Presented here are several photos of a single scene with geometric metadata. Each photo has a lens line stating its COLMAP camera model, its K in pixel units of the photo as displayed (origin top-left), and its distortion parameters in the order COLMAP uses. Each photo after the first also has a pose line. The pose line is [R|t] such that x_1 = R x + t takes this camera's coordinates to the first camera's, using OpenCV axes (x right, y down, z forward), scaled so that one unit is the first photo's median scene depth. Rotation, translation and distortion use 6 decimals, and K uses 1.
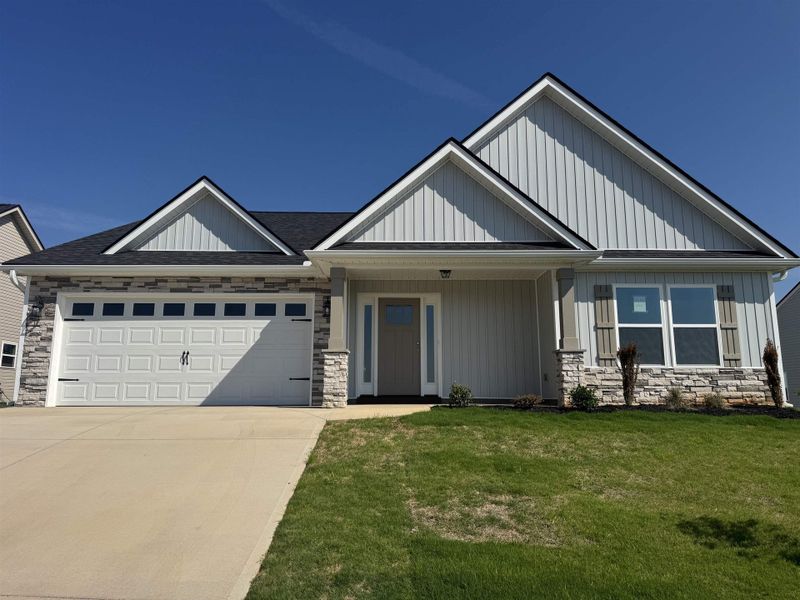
lens RADIAL K [[565.4, 0, 391.5], [0, 565.4, 302.0], [0, 0, 1]] dist [0.044624, -0.055271]
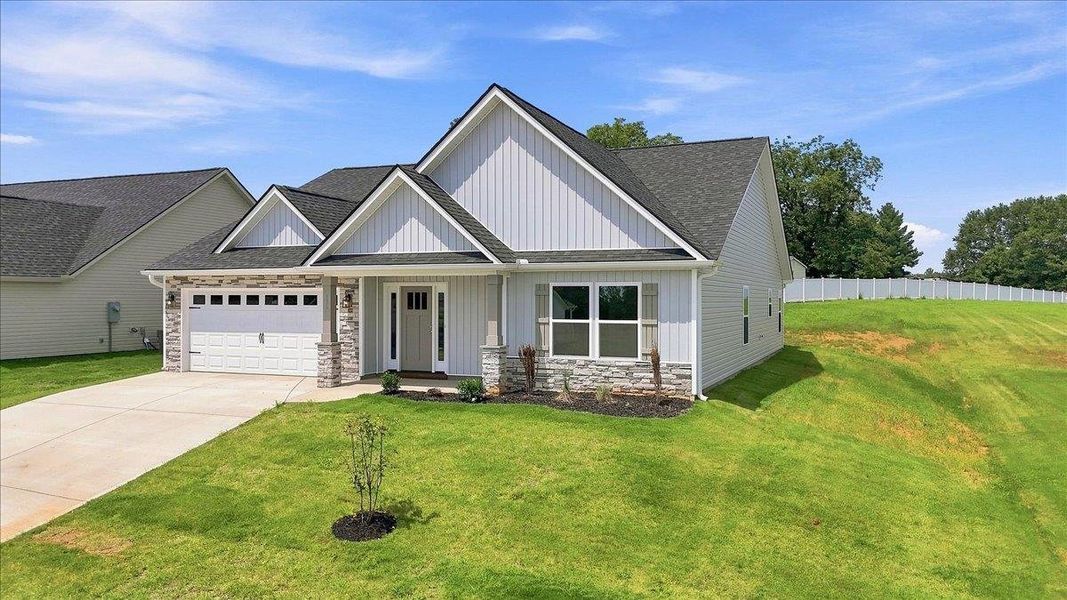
lens RADIAL K [[788.5, 0, 534.8], [0, 788.5, 298.2], [0, 0, 1]] dist [0.024165, 0.003286]
pose [[0.921074, -0.000764, -0.389386, 0.915961], [0.067697, 0.985084, 0.158201, -0.234964], [0.383456, -0.172075, 0.907387, -0.379314]]
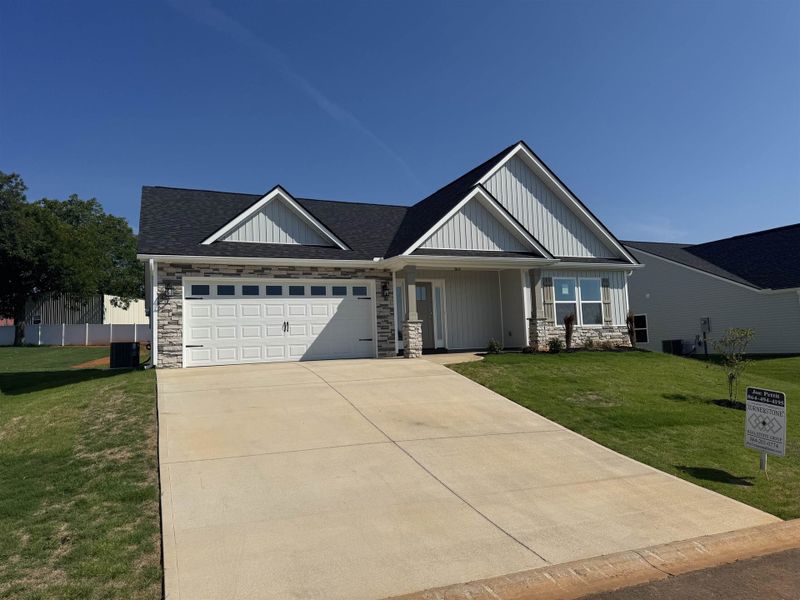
lens RADIAL K [[565.4, 0, 400.6], [0, 565.4, 300.1], [0, 0, 1]] dist [0.044624, -0.055271]
pose [[0.917599, -0.003571, 0.397491, -0.649449], [-0.024594, 0.997534, 0.065735, -0.059899], [-0.396745, -0.070095, 0.915249, -0.329432]]
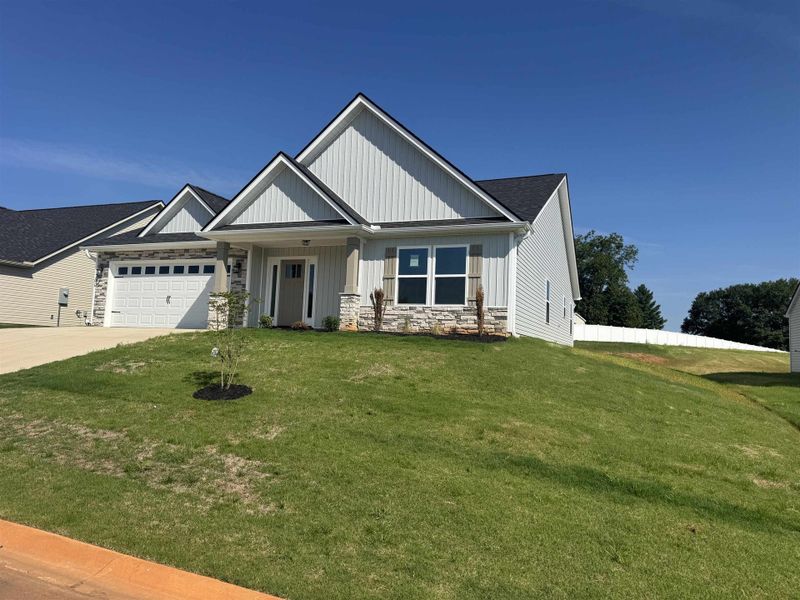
lens RADIAL K [[565.4, 0, 398.9], [0, 565.4, 296.4], [0, 0, 1]] dist [0.044624, -0.055271]
pose [[0.927619, -0.000715, -0.373526, 0.872698], [0.029497, 0.997016, 0.071344, -0.007980], [0.372360, -0.077198, 0.924872, -0.272233]]
